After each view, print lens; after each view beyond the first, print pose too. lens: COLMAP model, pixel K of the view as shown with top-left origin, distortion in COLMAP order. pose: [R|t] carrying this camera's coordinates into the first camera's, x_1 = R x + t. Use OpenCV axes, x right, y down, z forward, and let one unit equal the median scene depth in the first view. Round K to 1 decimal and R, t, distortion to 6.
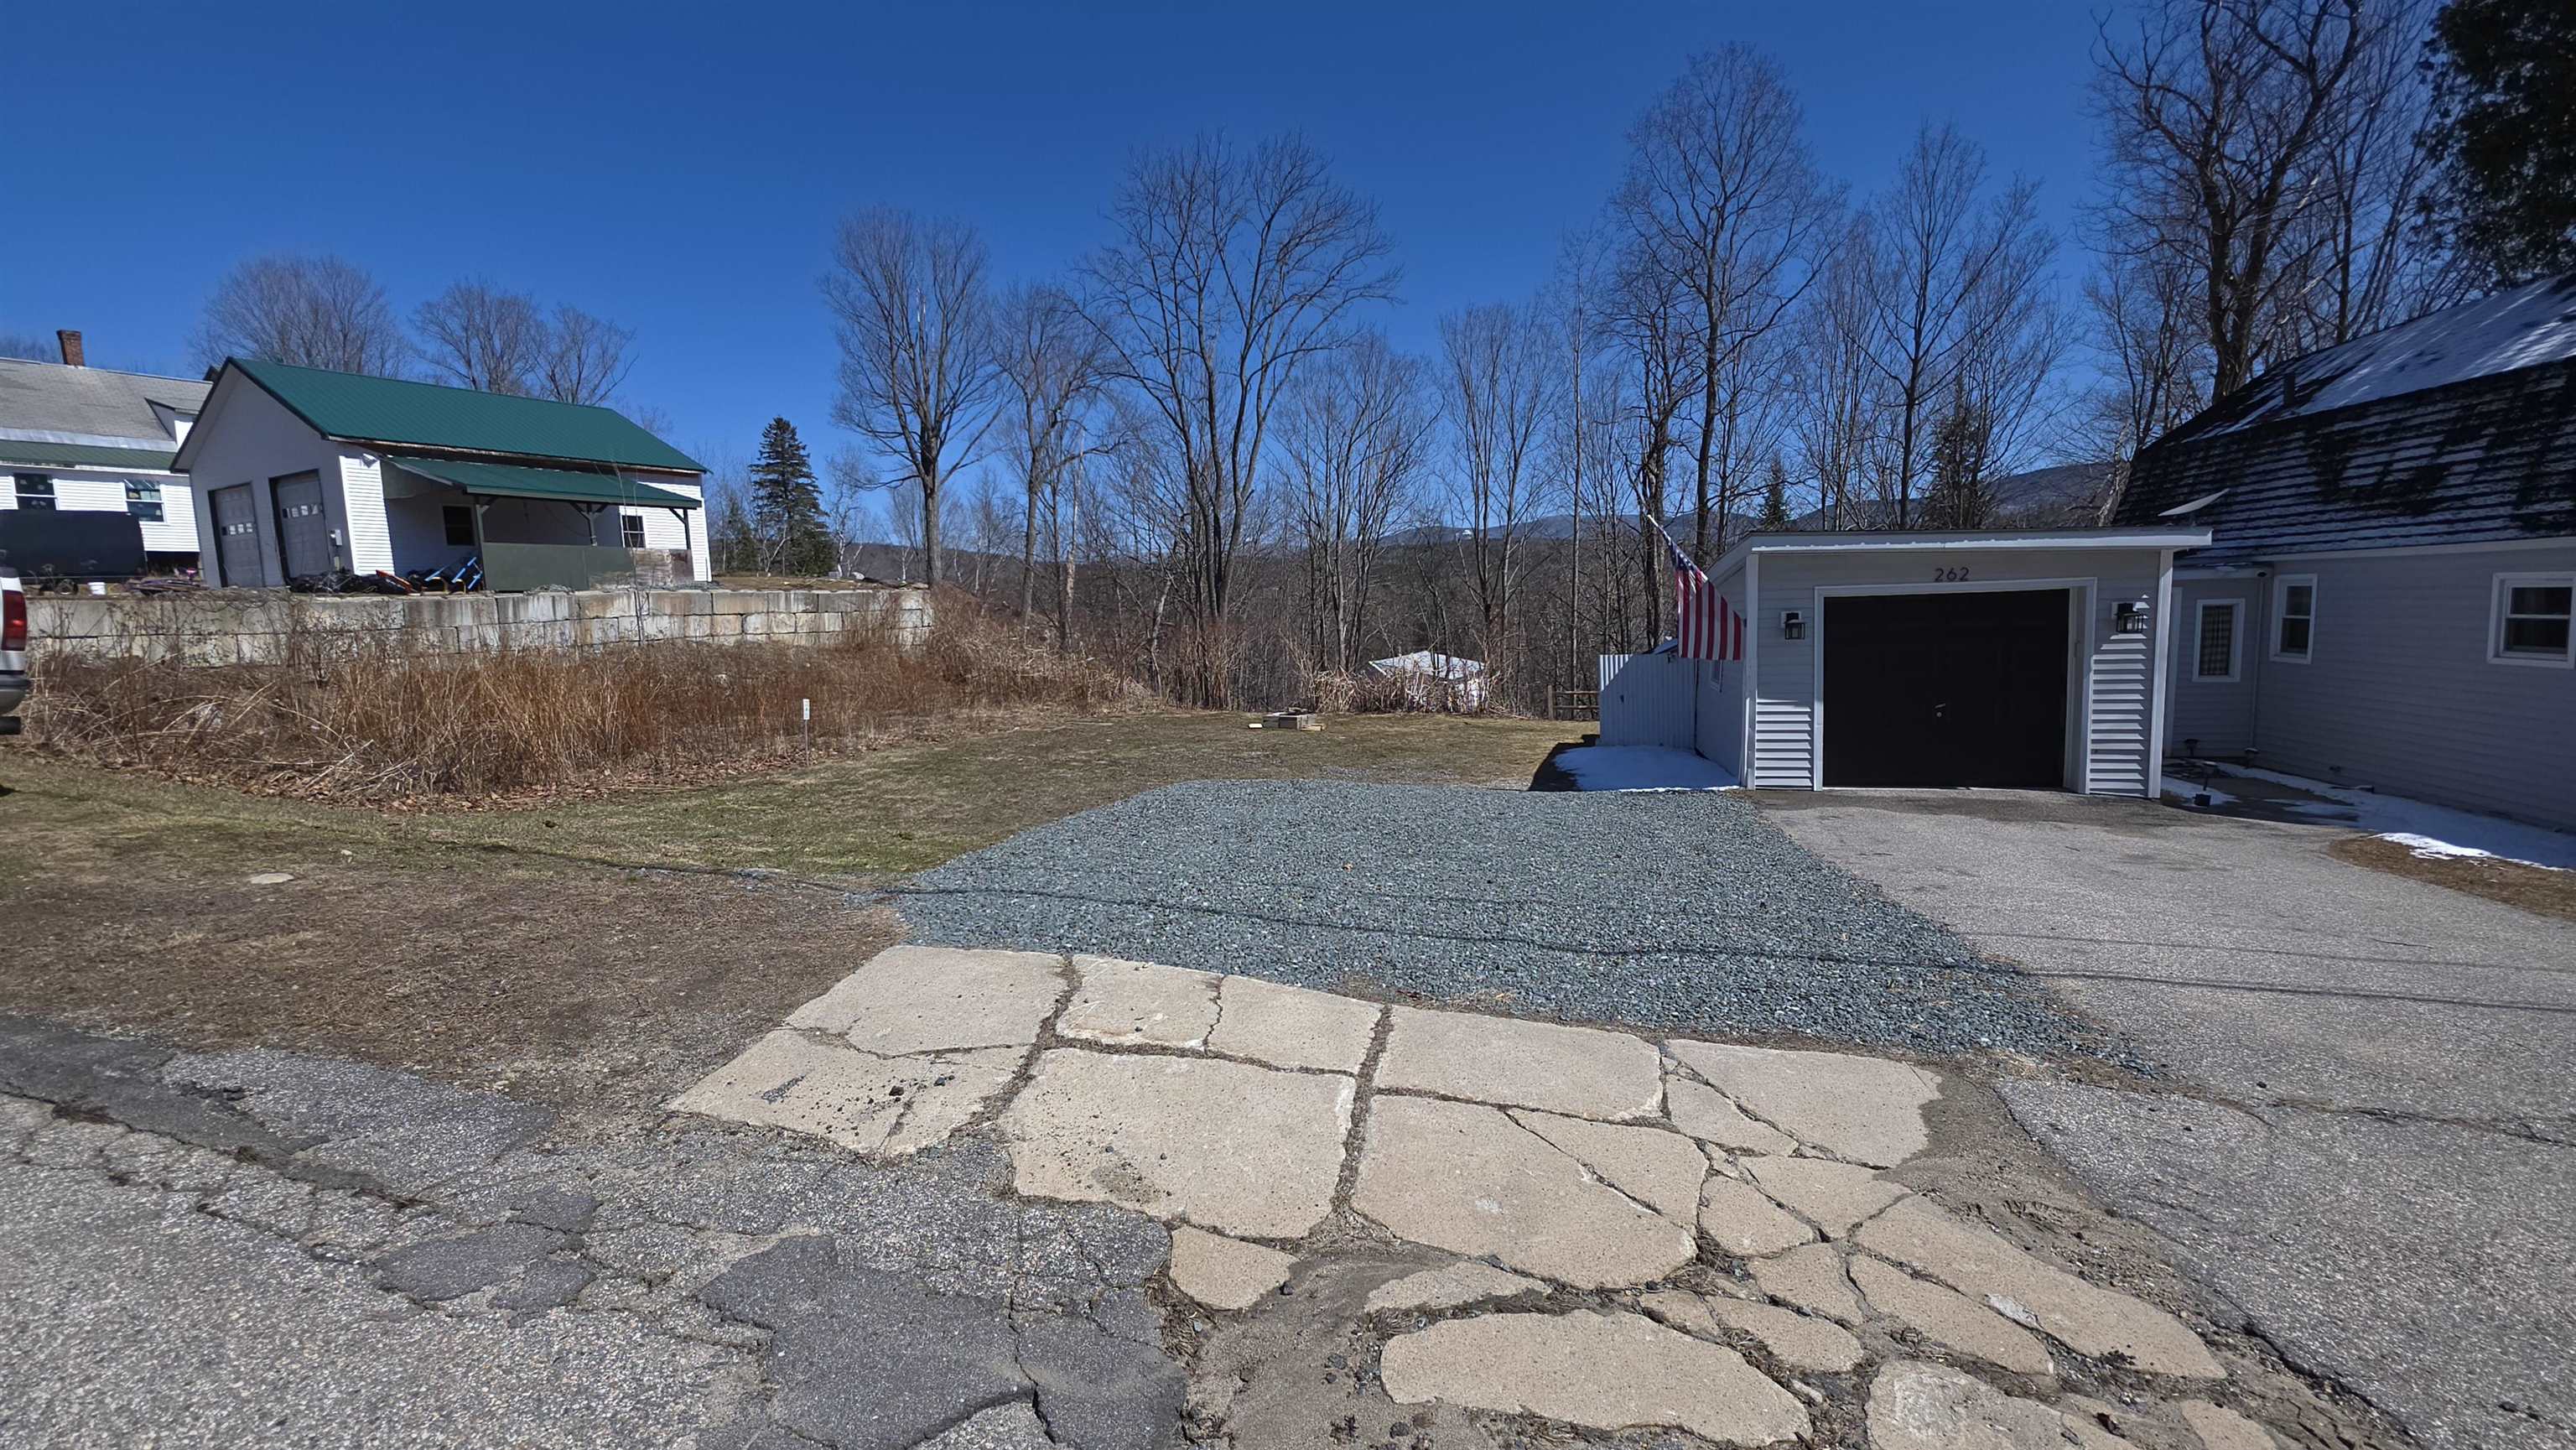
lens RADIAL K [[1025.9, 0, 1296.6], [0, 1025.9, 701.4], [0, 0, 1]] dist [0.033717, -0.013547]
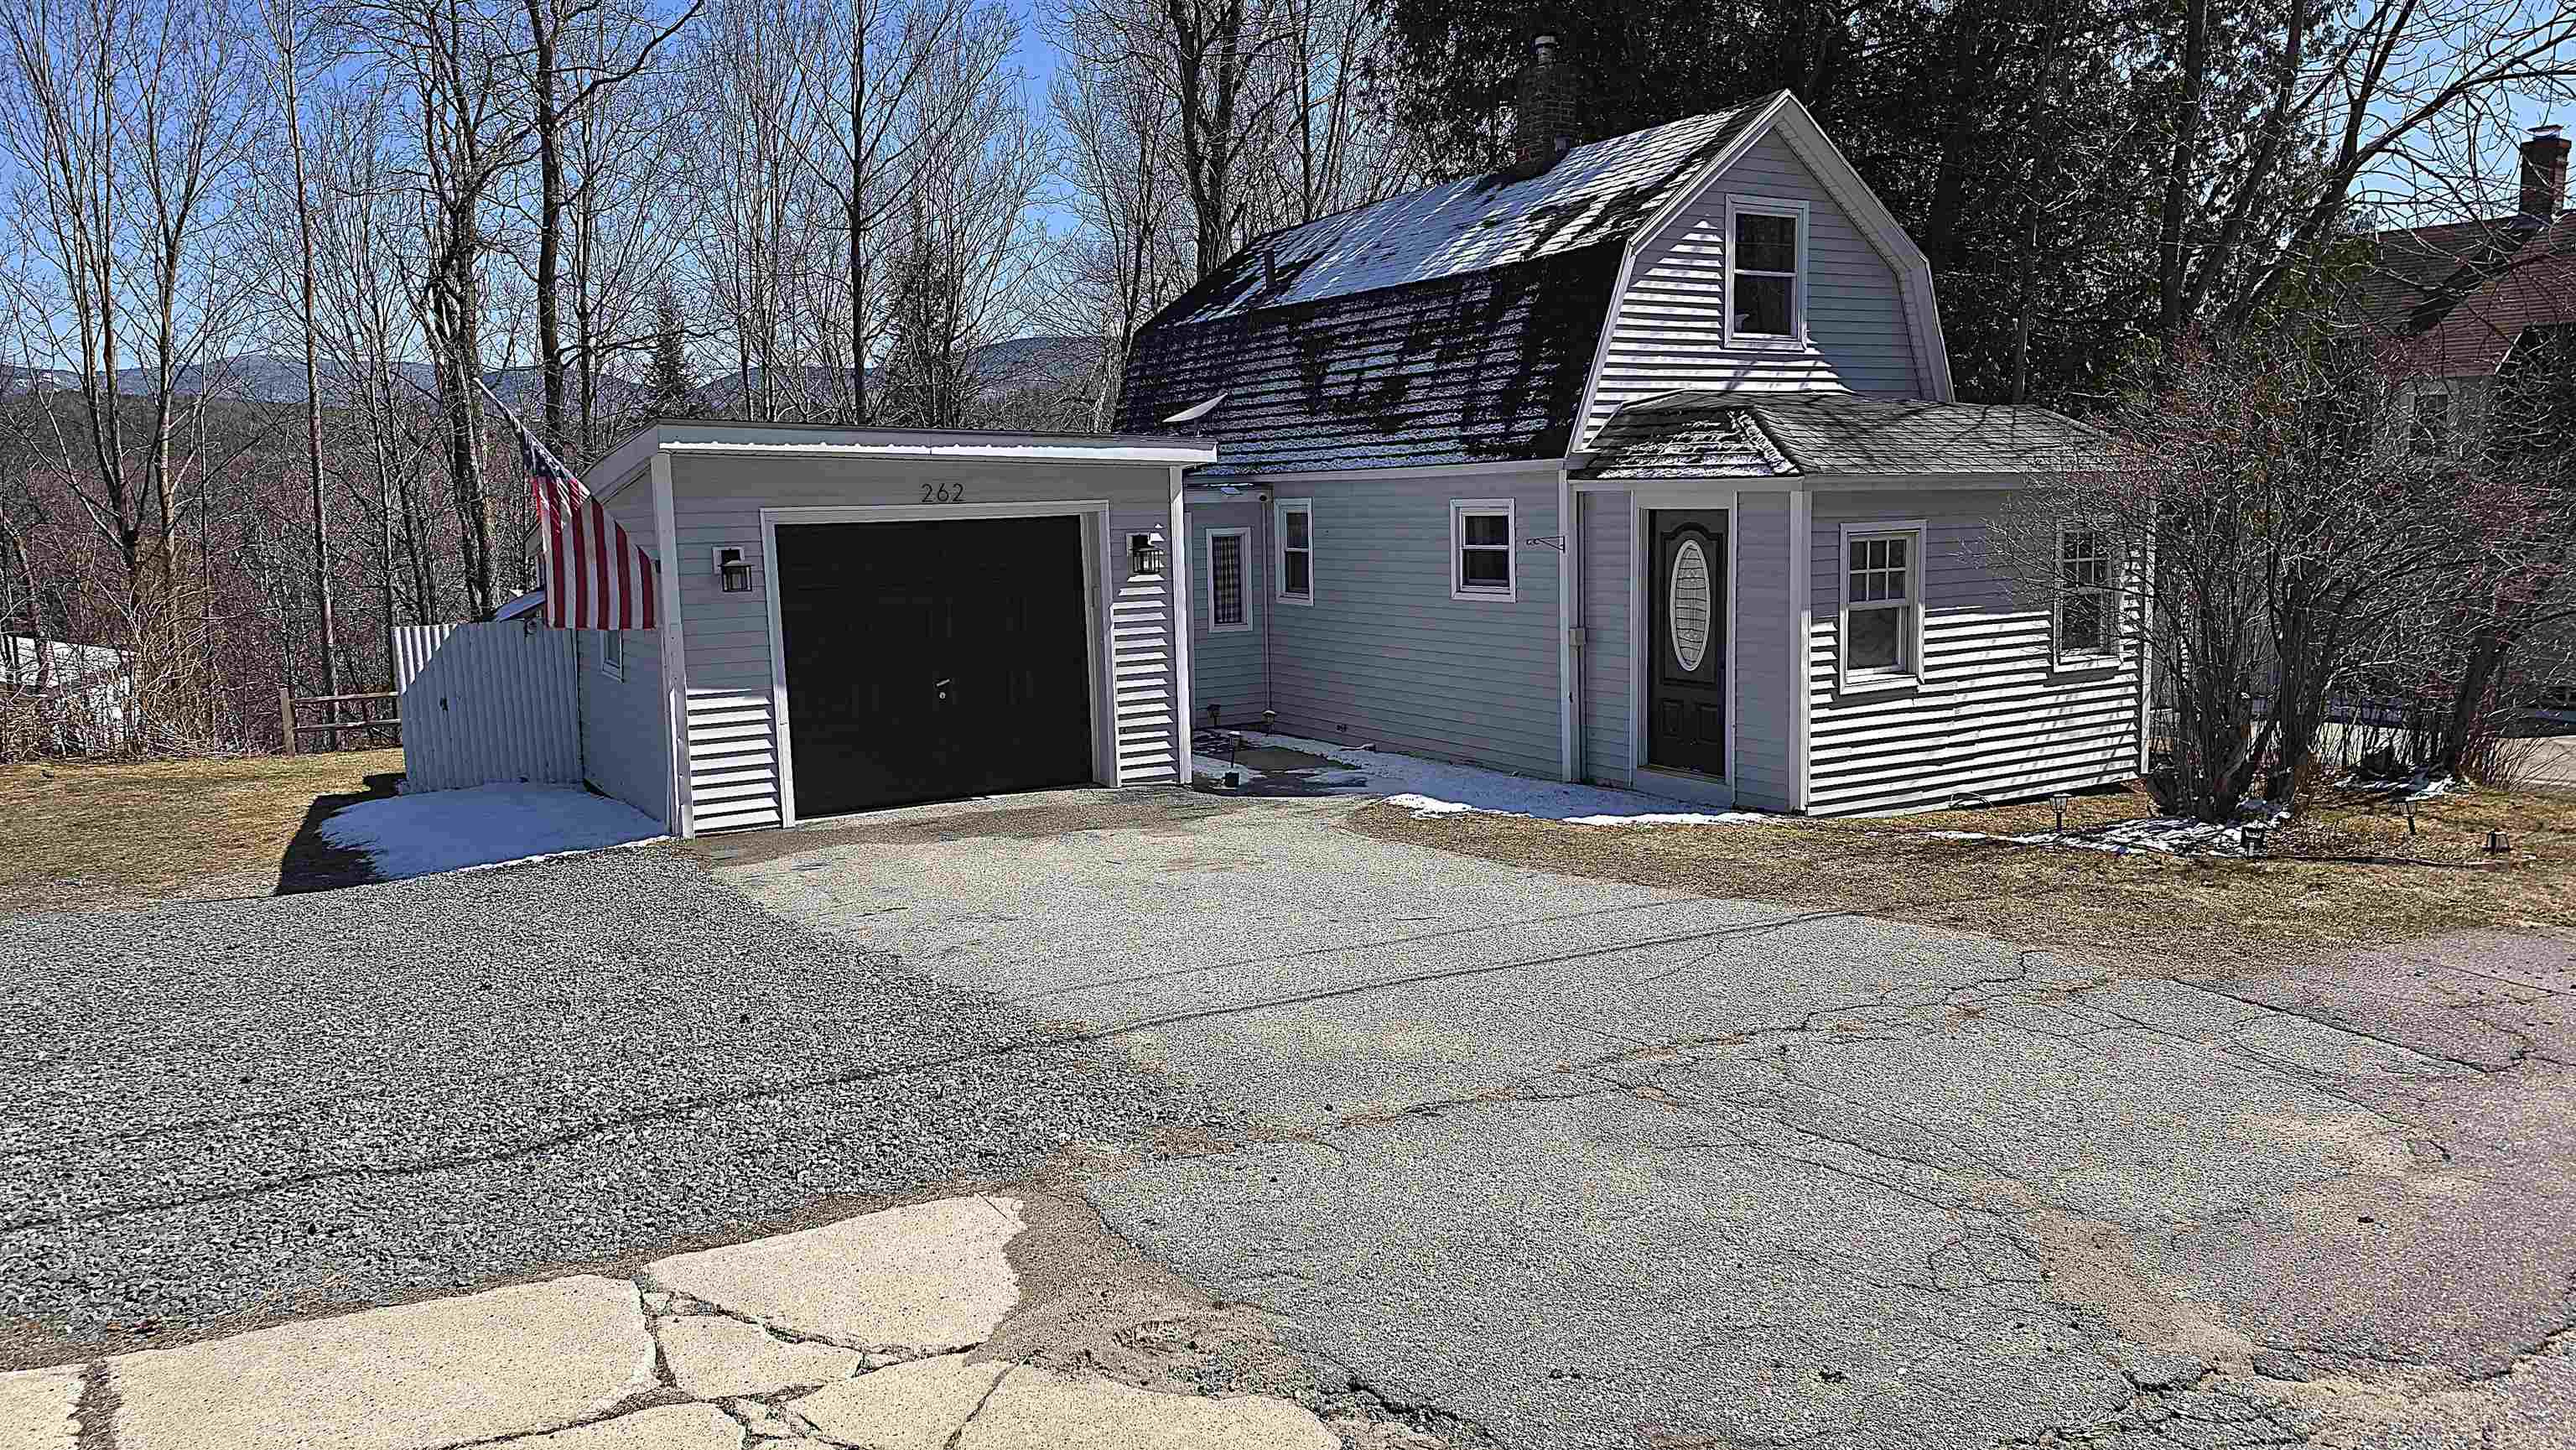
lens RADIAL K [[1758.7, 0, 1275.7], [0, 1758.7, 704.9], [0, 0, 1]] dist [0.107841, -0.127705]
pose [[0.728099, -0.071678, 0.681714, -0.021836], [0.068538, 0.997147, 0.031642, -0.003280], [-0.682037, 0.023685, 0.730934, -0.010814]]
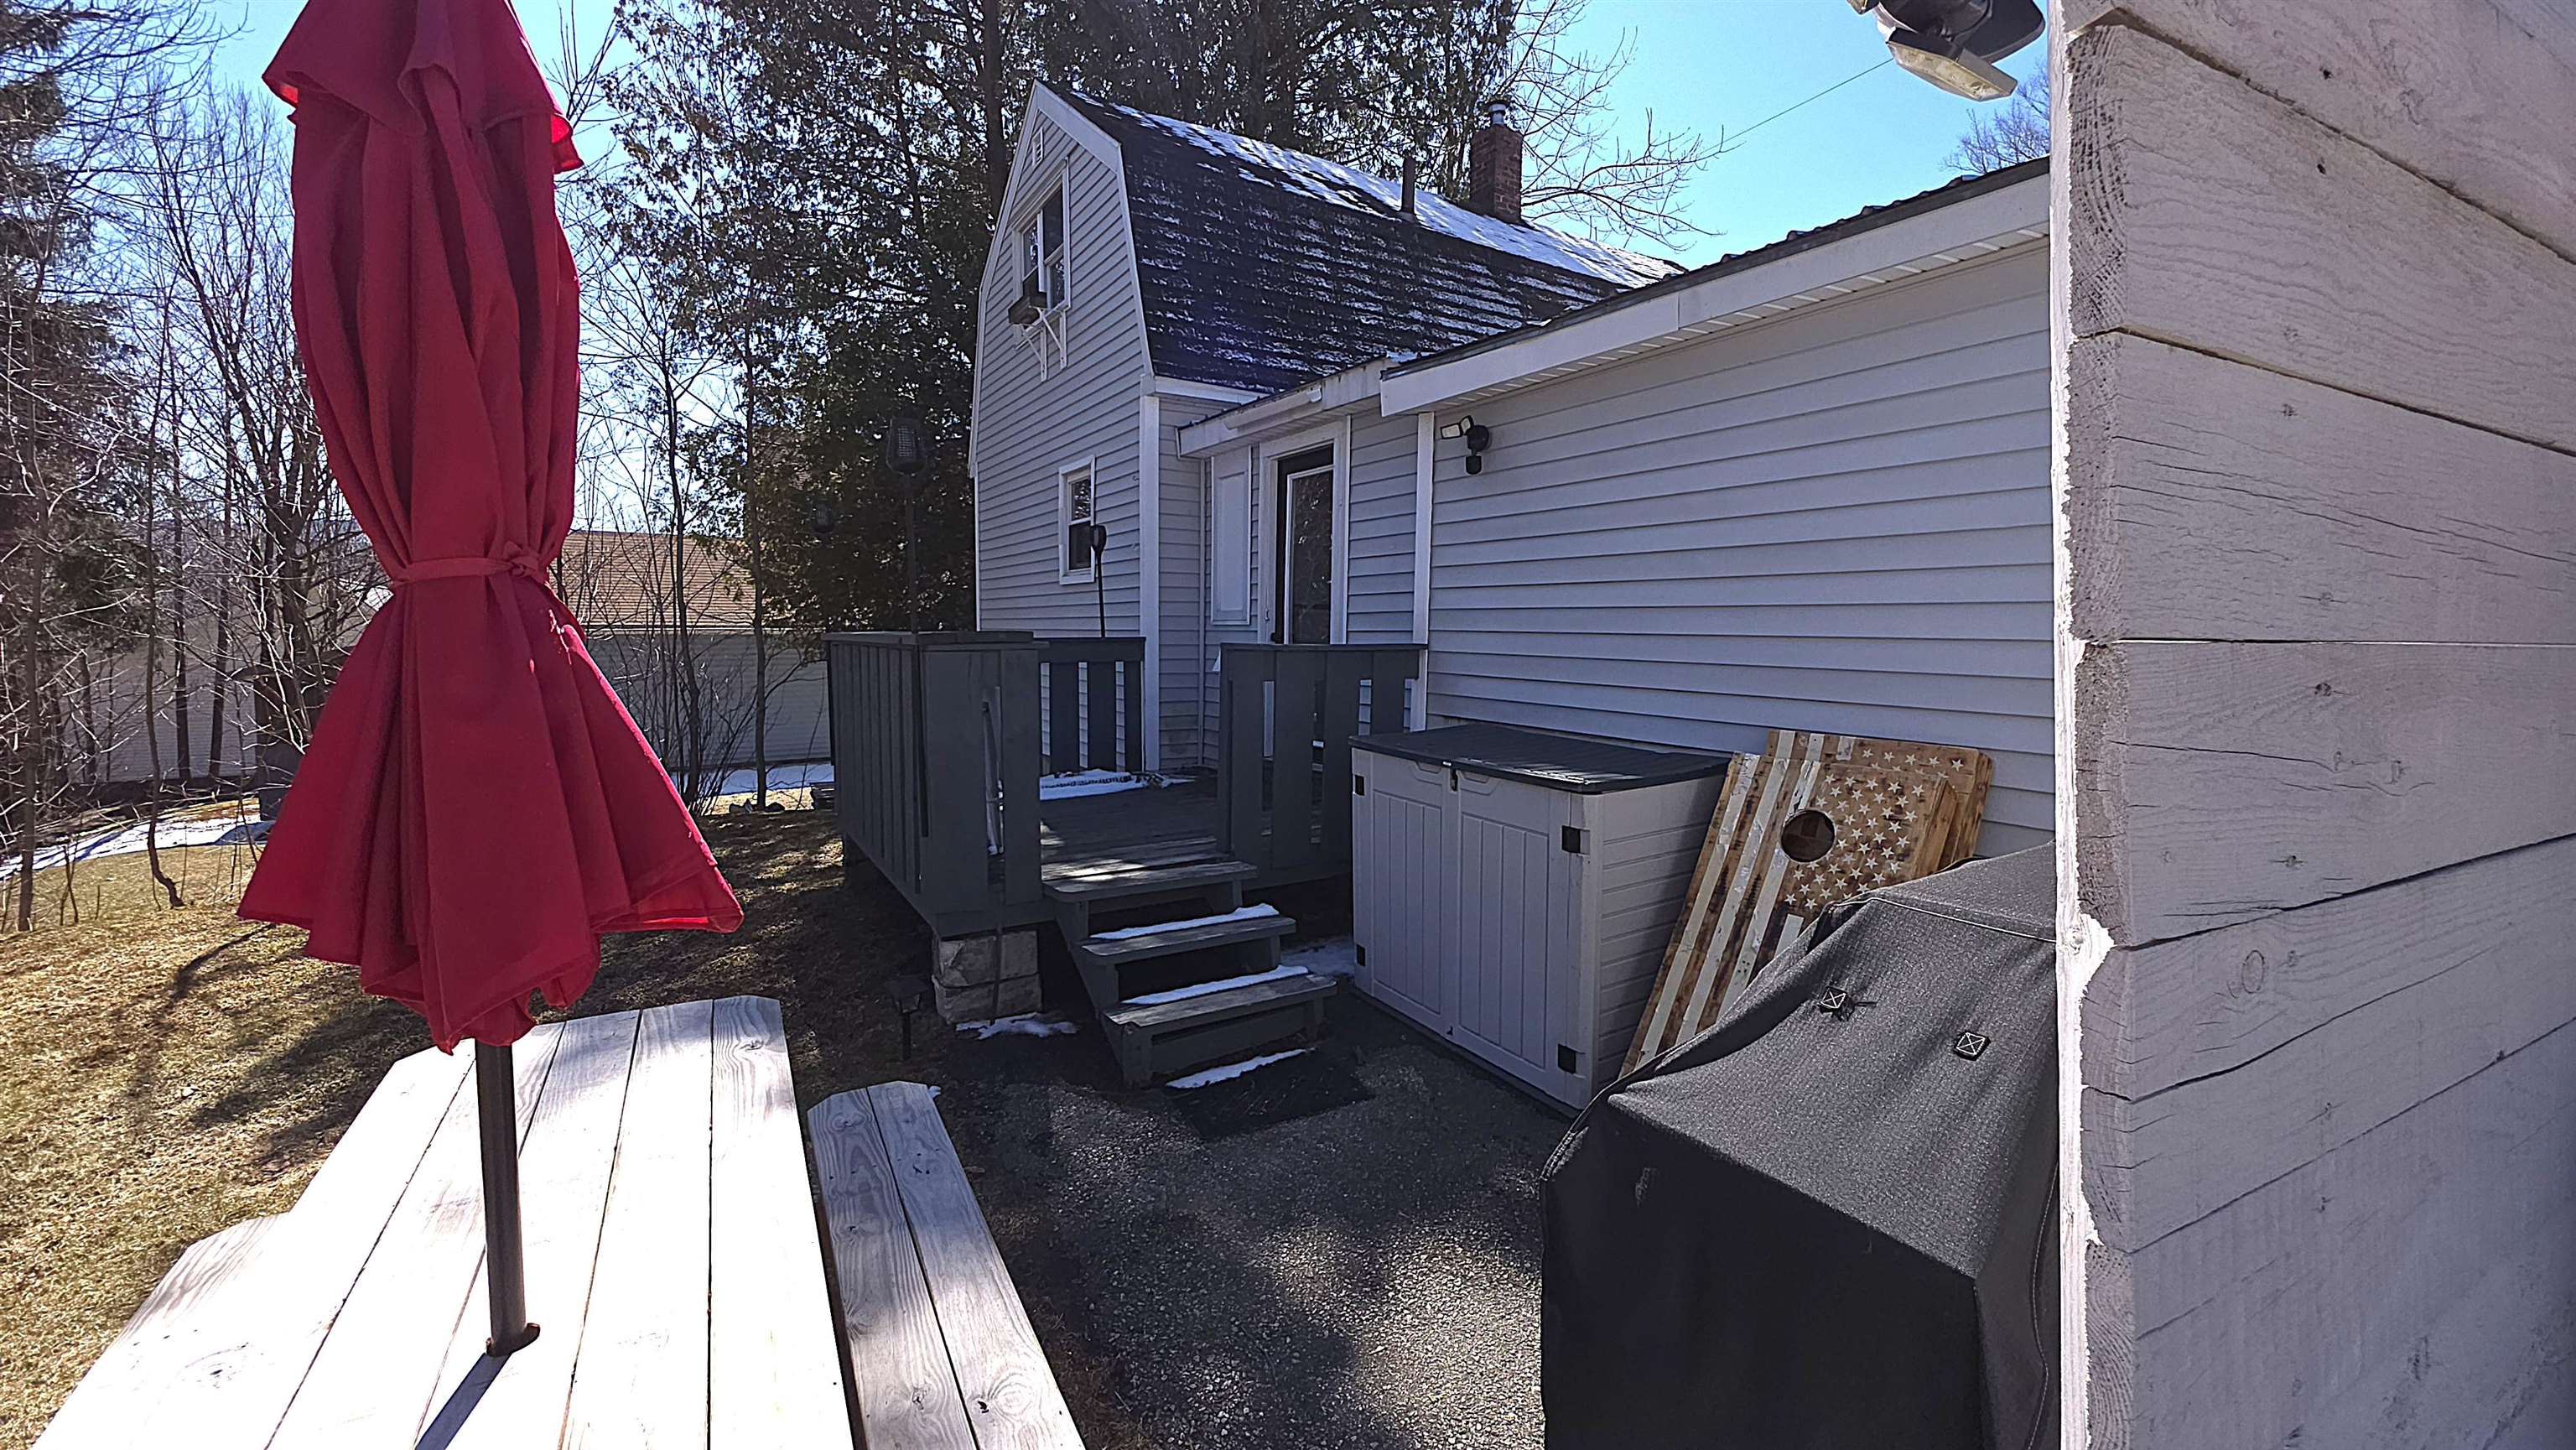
lens RADIAL K [[1013.6, 0, 1283.0], [0, 1013.6, 703.5], [0, 0, 1]] dist [0.000791, 0.000007]
pose [[-0.676268, -0.031014, 0.736003, 0.603600], [0.082178, 0.989701, 0.117214, -0.063688], [-0.732058, 0.139751, -0.666754, 1.790179]]
